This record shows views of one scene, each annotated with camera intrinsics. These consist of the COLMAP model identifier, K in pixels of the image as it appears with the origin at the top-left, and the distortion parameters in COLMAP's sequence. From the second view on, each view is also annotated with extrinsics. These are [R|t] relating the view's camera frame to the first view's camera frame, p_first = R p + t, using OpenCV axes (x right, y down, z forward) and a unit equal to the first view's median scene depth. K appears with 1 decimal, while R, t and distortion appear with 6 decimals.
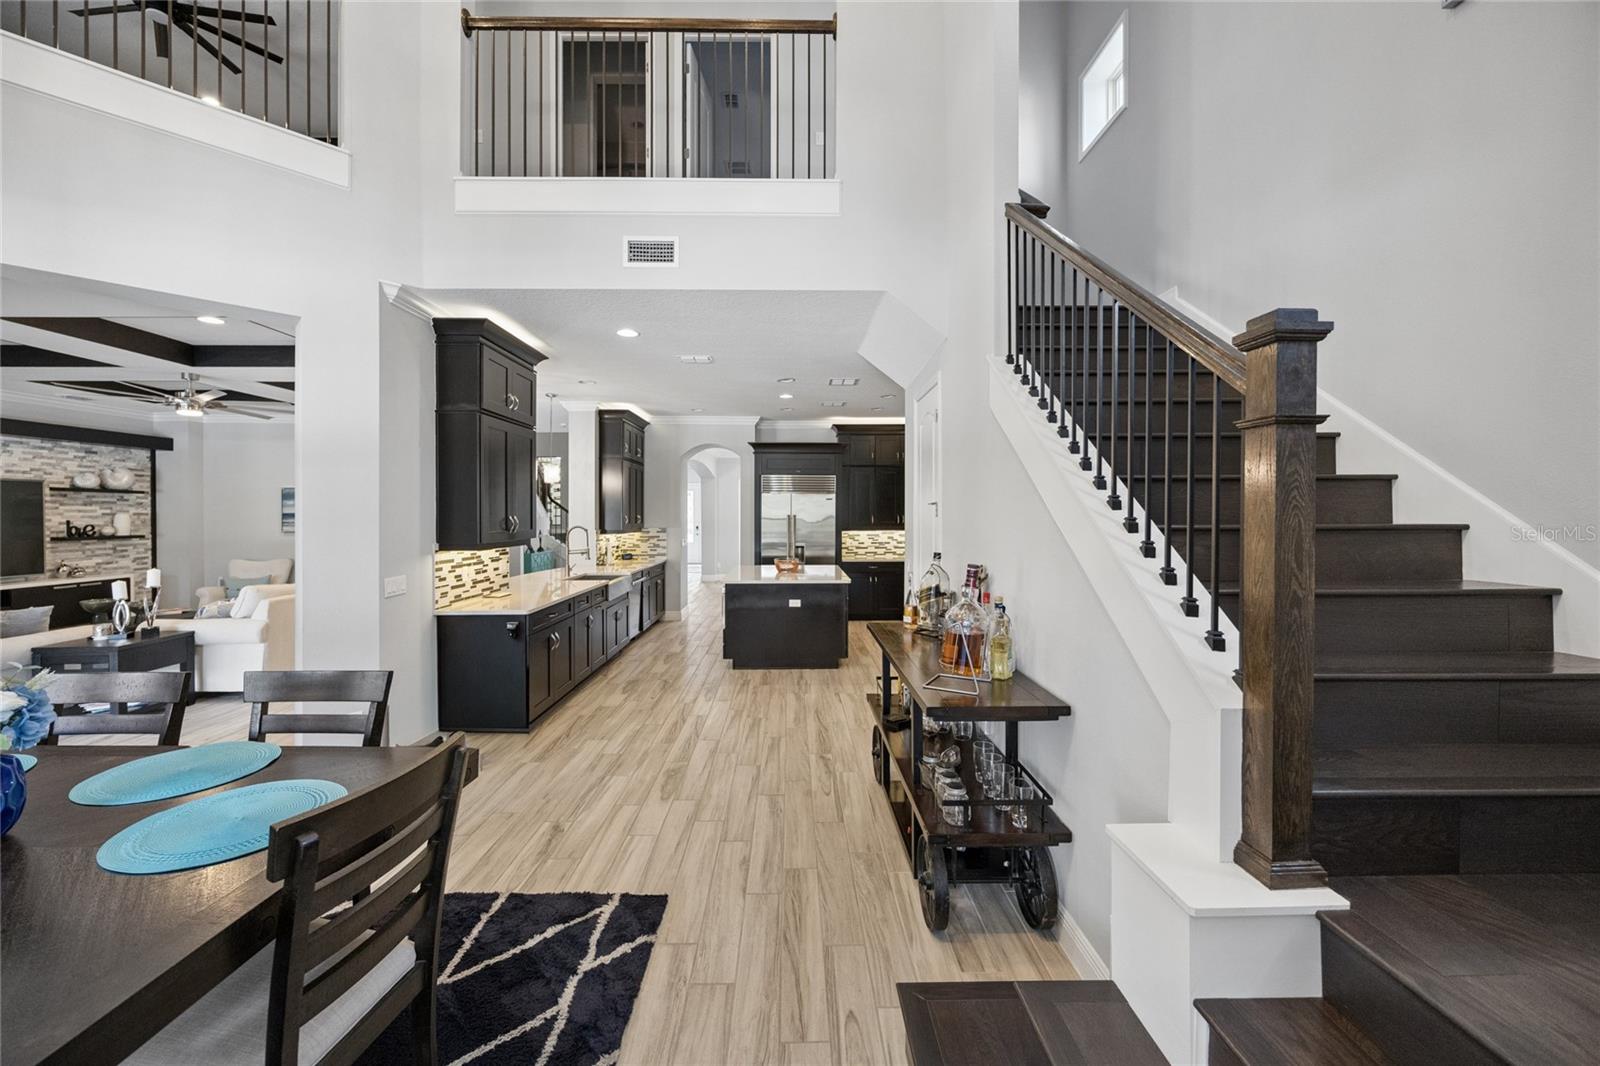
lens RADIAL K [[623.0, 0, 801.0], [0, 623.0, 522.8], [0, 0, 1]] dist [-0.000998, 0.000195]
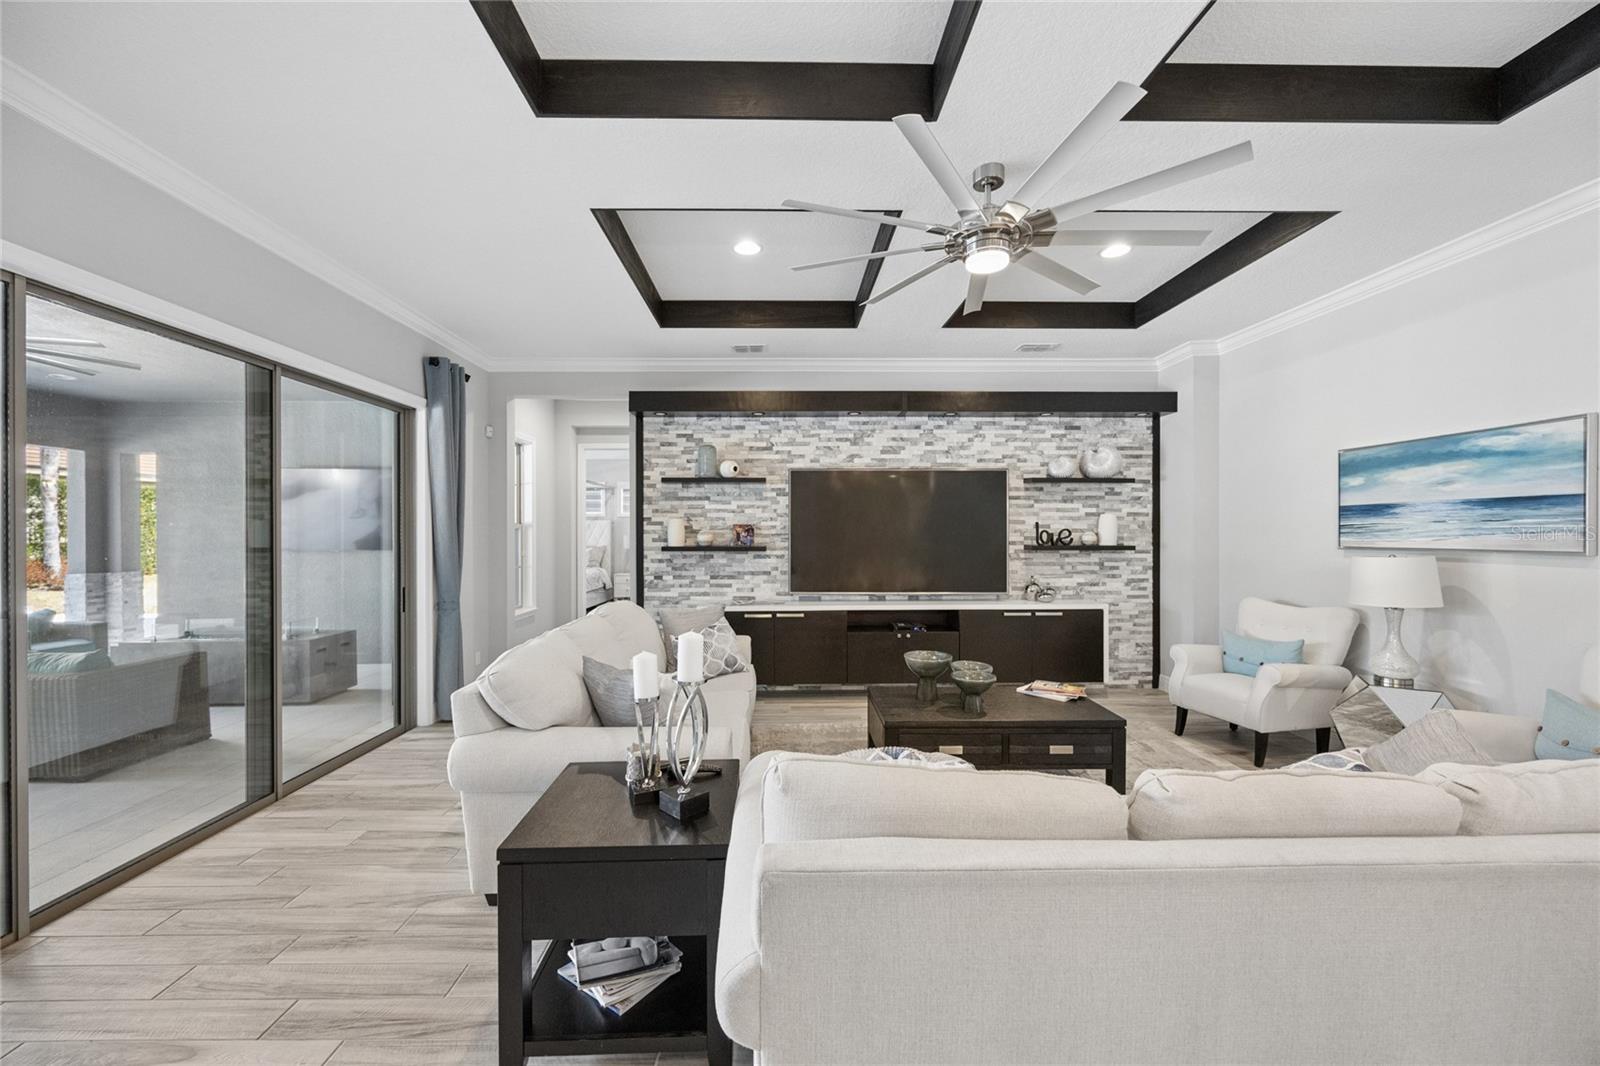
lens RADIAL K [[623.0, 0, 796.5], [0, 623.0, 531.7], [0, 0, 1]] dist [-0.000998, 0.000195]
pose [[-0.002175, 0.001807, -0.999996, -0.425570], [-0.013169, 0.999912, 0.001836, 0.009155], [0.999911, 0.013173, -0.002151, 0.688422]]
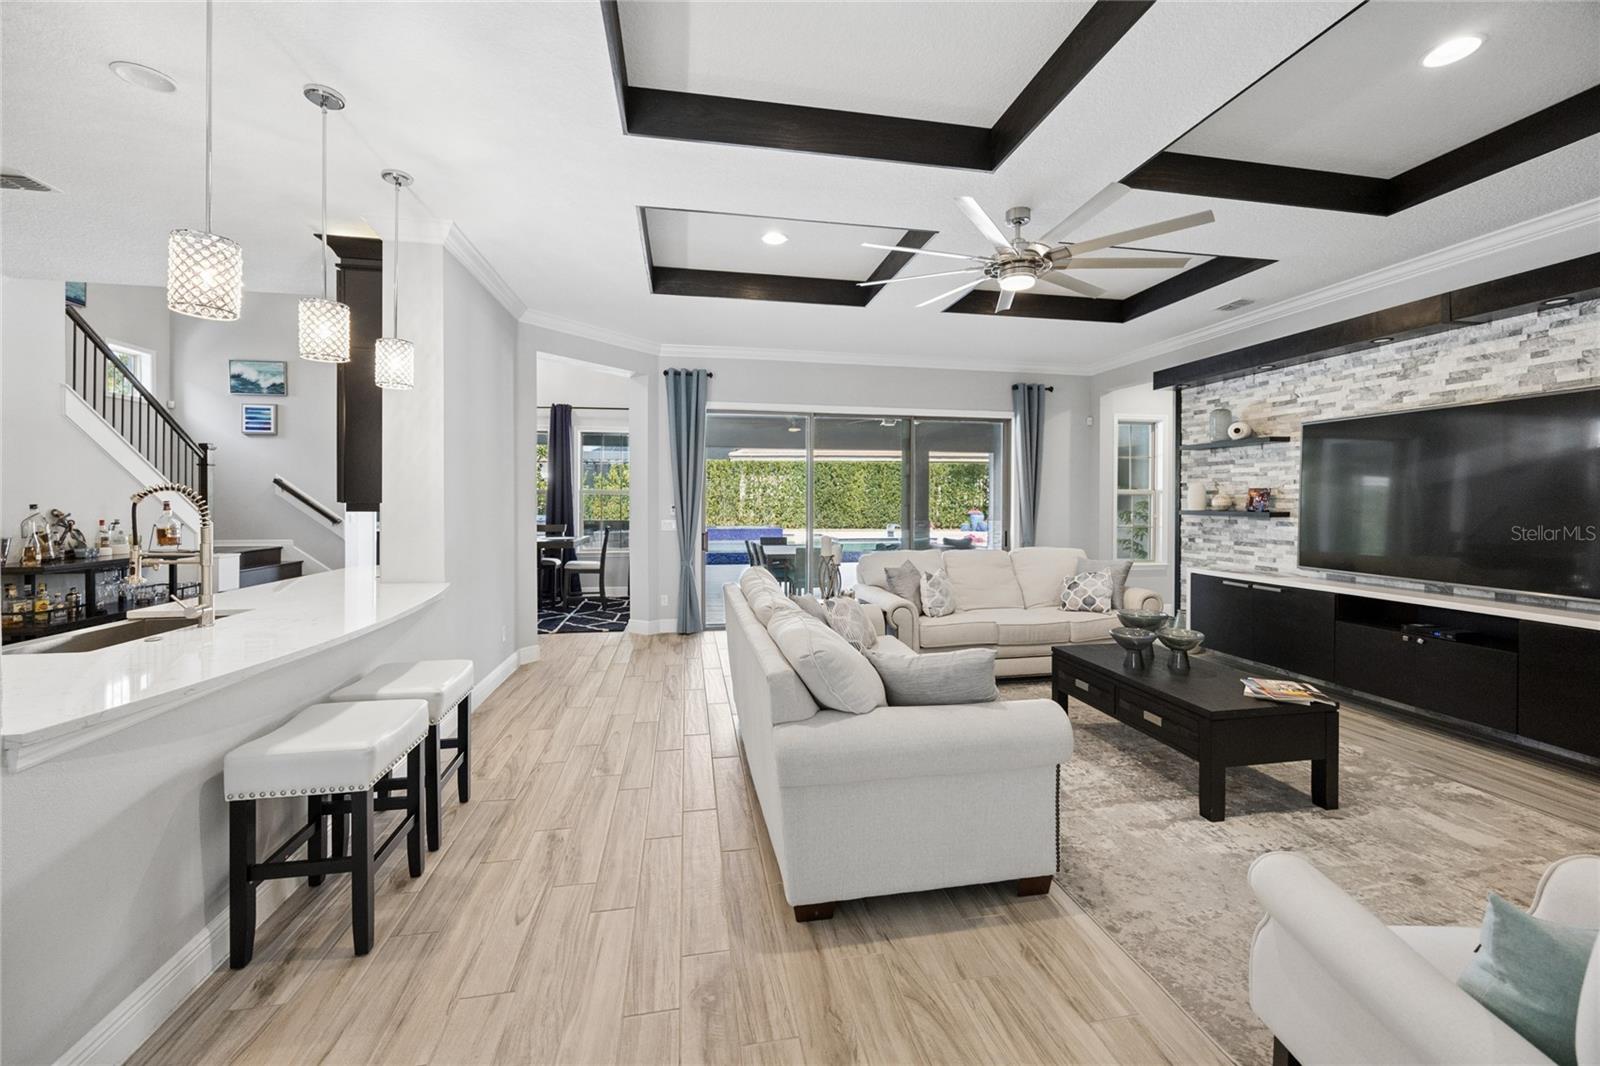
lens RADIAL K [[623.0, 0, 803.8], [0, 623.0, 500.3], [0, 0, 1]] dist [-0.000998, 0.000195]
pose [[-0.985186, -0.007354, -0.171333, -0.547903], [-0.010134, 0.999831, 0.015359, 0.010466], [0.171192, 0.016868, -0.985093, 1.190237]]
